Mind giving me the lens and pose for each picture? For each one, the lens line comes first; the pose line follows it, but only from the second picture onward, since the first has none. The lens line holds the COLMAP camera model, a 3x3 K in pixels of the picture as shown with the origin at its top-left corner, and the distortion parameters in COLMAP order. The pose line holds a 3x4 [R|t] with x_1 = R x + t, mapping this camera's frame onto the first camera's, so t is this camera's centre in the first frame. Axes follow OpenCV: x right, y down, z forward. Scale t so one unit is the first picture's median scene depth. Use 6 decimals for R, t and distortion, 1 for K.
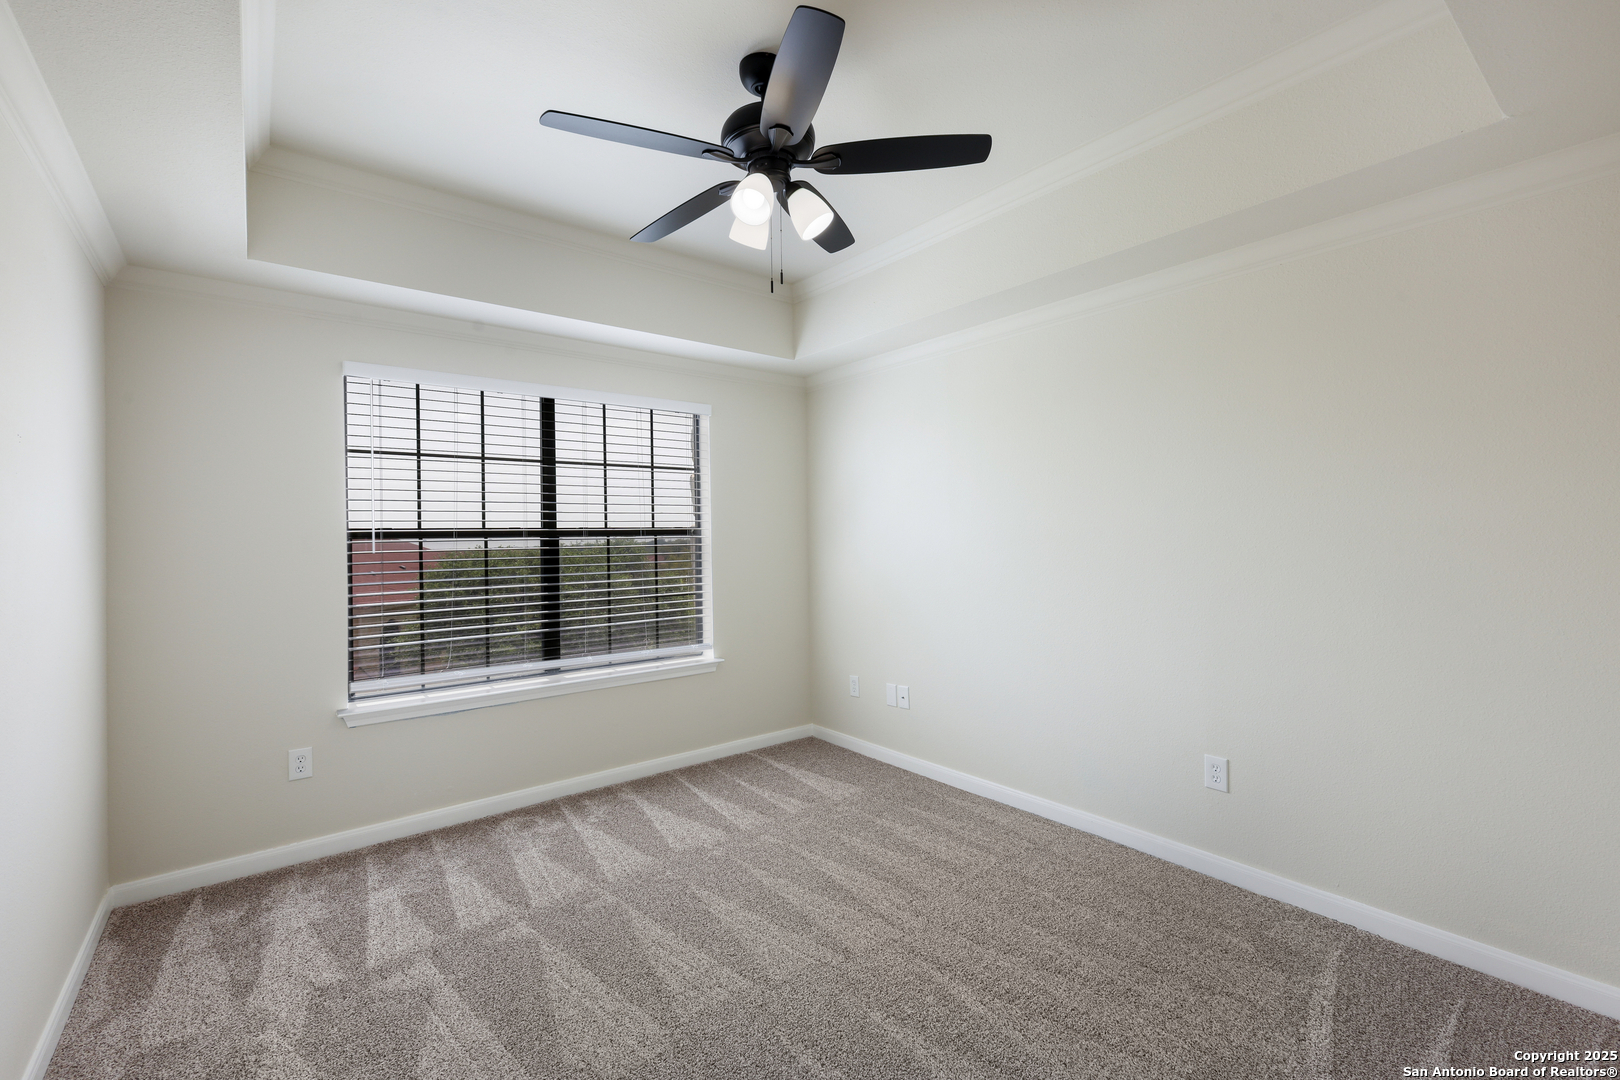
lens RADIAL K [[711.5, 0, 814.5], [0, 711.5, 538.0], [0, 0, 1]] dist [0.013426, 0.000801]
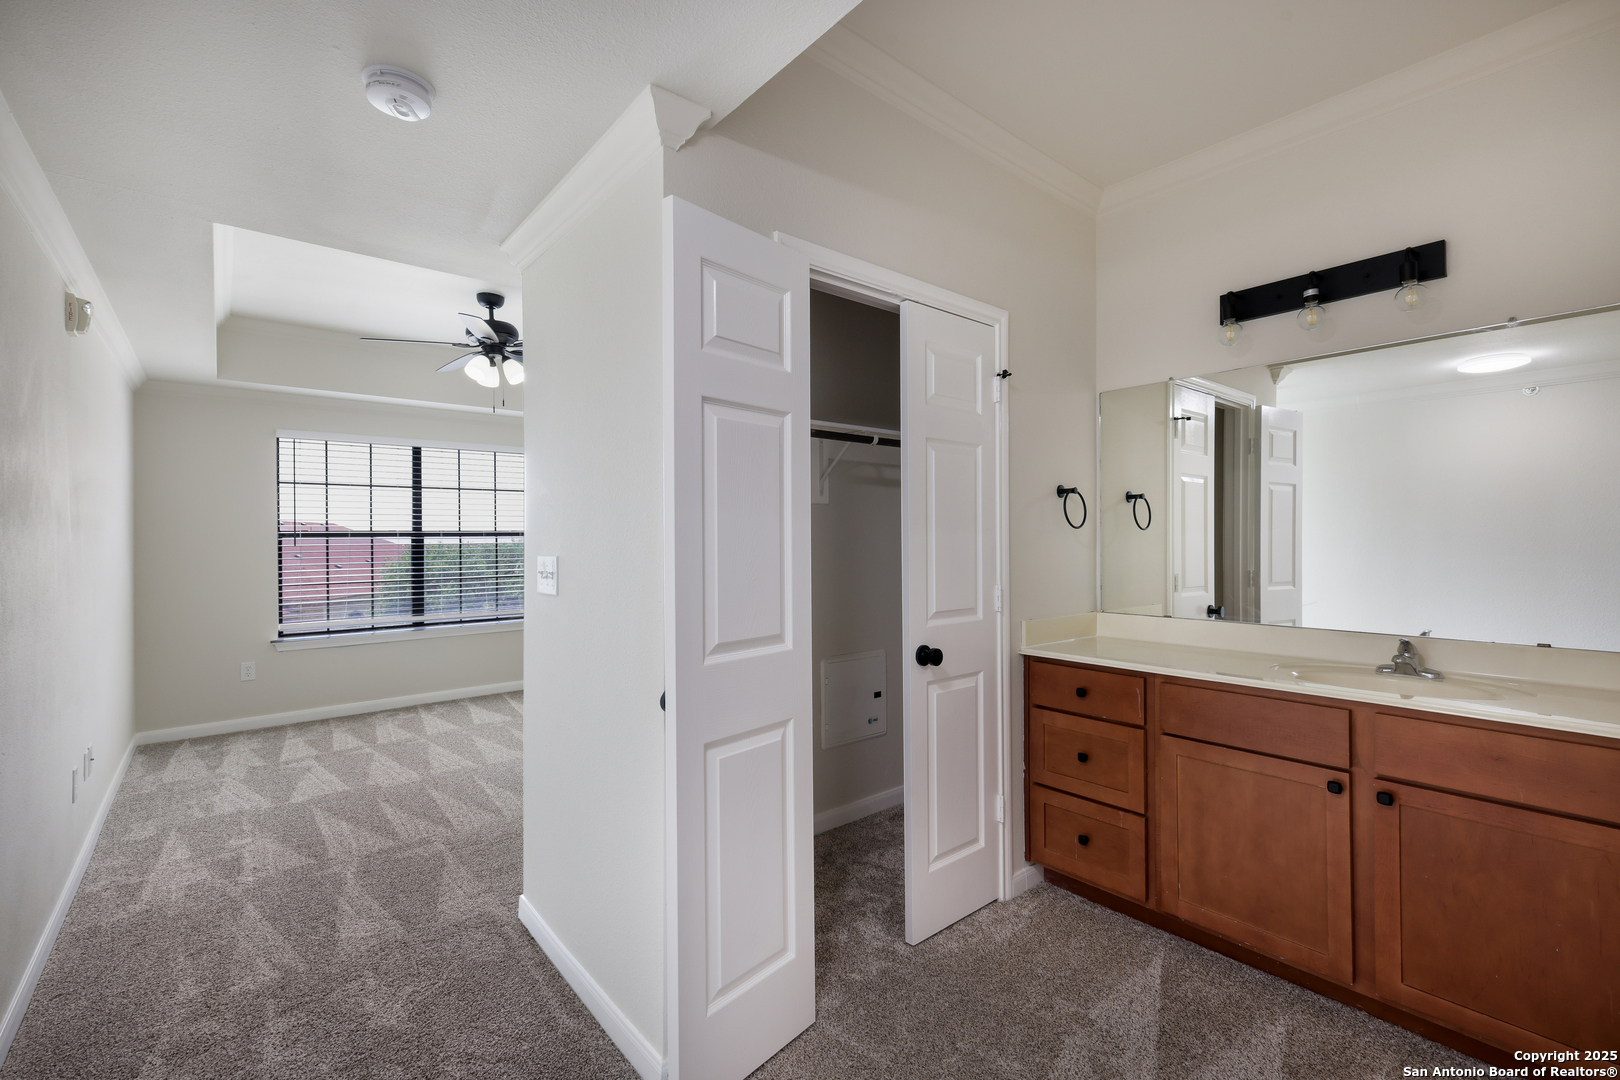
lens RADIAL K [[711.5, 0, 810.6], [0, 711.5, 542.3], [0, 0, 1]] dist [0.013426, 0.000801]
pose [[0.999726, 0.010404, 0.020961, 0.456794], [-0.010523, 0.999929, 0.005574, -0.007556], [-0.020902, -0.005793, 0.999765, -0.573985]]
